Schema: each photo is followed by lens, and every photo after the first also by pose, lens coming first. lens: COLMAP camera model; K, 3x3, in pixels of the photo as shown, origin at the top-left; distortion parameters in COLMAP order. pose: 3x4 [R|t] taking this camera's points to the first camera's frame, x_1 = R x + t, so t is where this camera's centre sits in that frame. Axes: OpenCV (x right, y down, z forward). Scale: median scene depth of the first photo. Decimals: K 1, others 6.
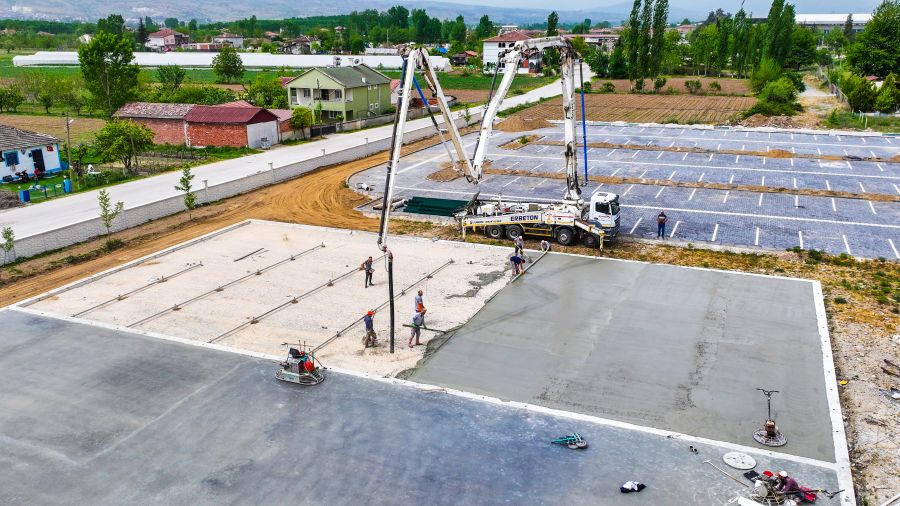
lens RADIAL K [[742.5, 0, 450.0], [0, 742.5, 253.0], [0, 0, 1]] dist [0.004436, -0.002505]
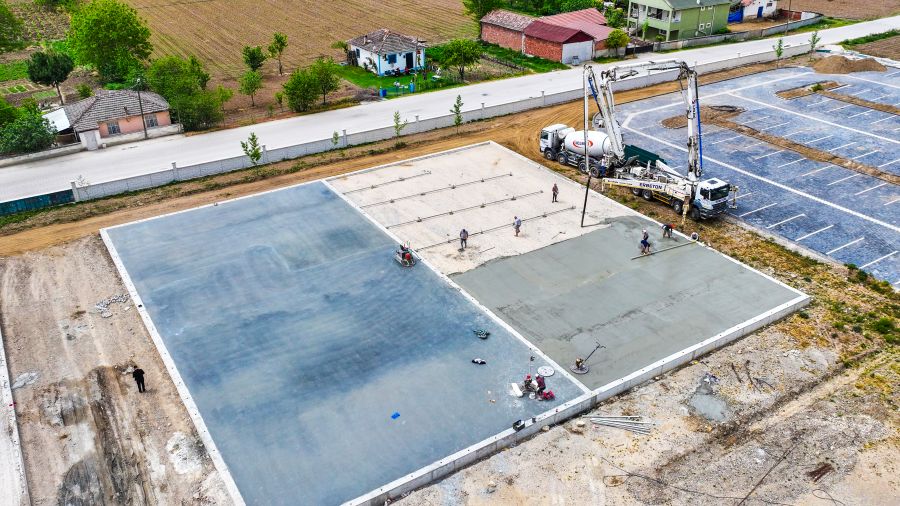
lens RADIAL K [[742.5, 0, 450.0], [0, 742.5, 253.0], [0, 0, 1]] dist [0.004436, -0.002505]
pose [[0.822238, 0.268732, -0.501704, 0.506734], [-0.162077, 0.955568, 0.246212, -0.202826], [0.545578, -0.121130, 0.829260, -0.303239]]
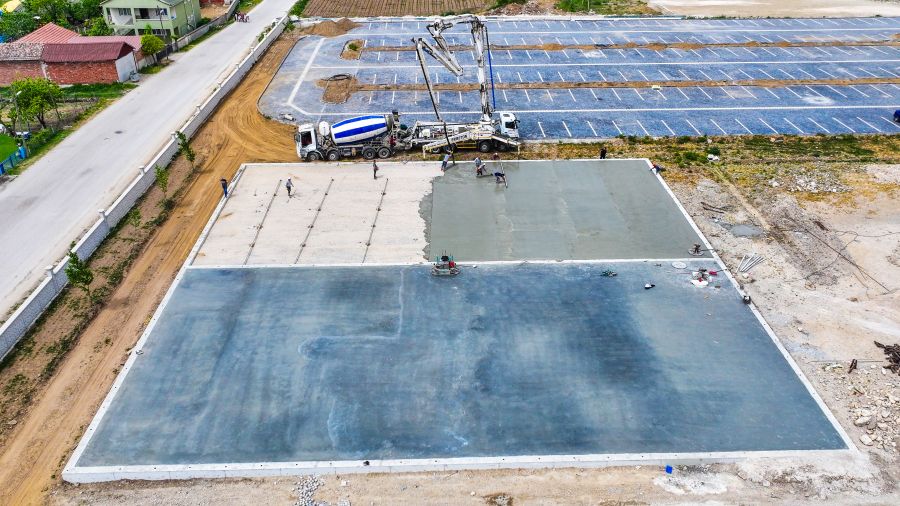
lens RADIAL K [[742.5, 0, 450.0], [0, 742.5, 253.0], [0, 0, 1]] dist [0.004436, -0.002505]
pose [[0.909486, -0.194352, 0.367509, -0.500586], [0.116195, 0.967602, 0.224152, -0.159373], [-0.399167, -0.161161, 0.902604, -0.344119]]
